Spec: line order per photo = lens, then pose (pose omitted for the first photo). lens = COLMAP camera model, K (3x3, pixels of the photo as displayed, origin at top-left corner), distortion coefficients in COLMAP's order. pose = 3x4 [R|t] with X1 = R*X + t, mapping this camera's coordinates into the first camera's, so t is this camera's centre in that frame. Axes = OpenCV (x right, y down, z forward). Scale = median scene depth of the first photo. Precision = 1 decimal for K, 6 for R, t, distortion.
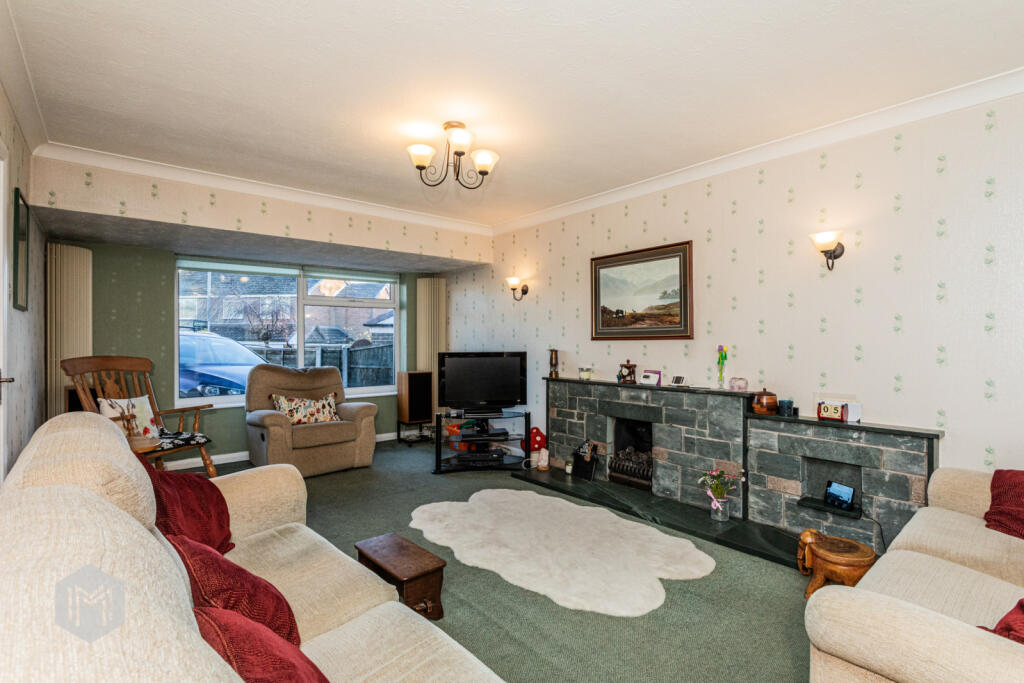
lens RADIAL K [[487.5, 0, 512.0], [0, 487.5, 341.5], [0, 0, 1]] dist [-0.029703, 0.000002]
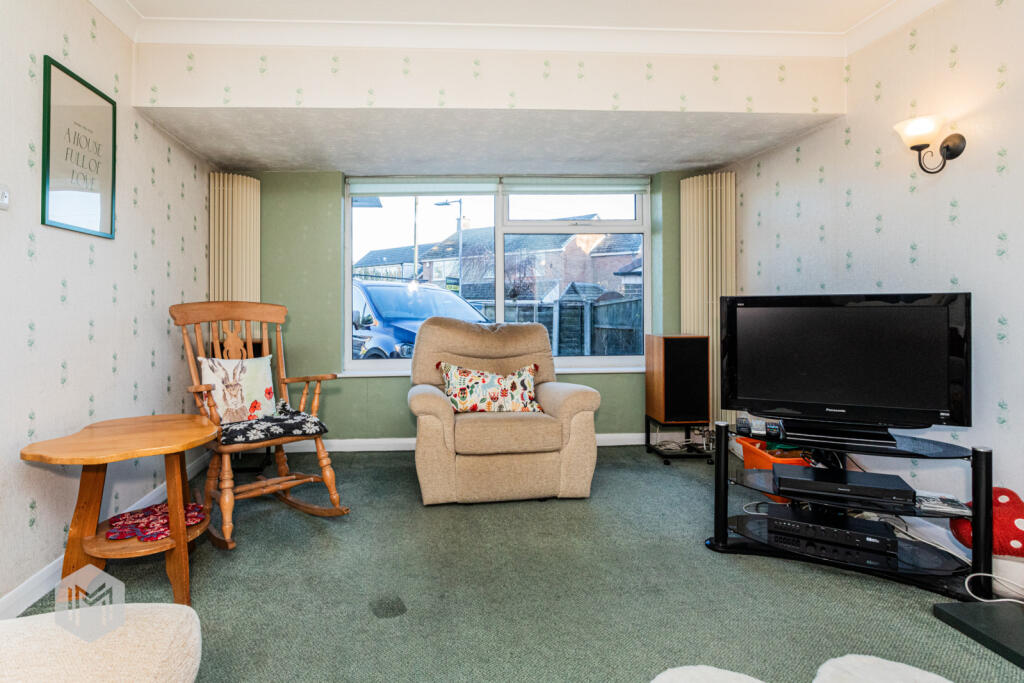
lens RADIAL K [[526.4, 0, 441.6], [0, 526.4, 305.0], [0, 0, 1]] dist [-0.002030, 0.000043]
pose [[0.802359, -0.001865, -0.596839, -0.061850], [0.005690, 0.999974, 0.004524, 0.027218], [0.596815, -0.007026, 0.802348, 0.414896]]
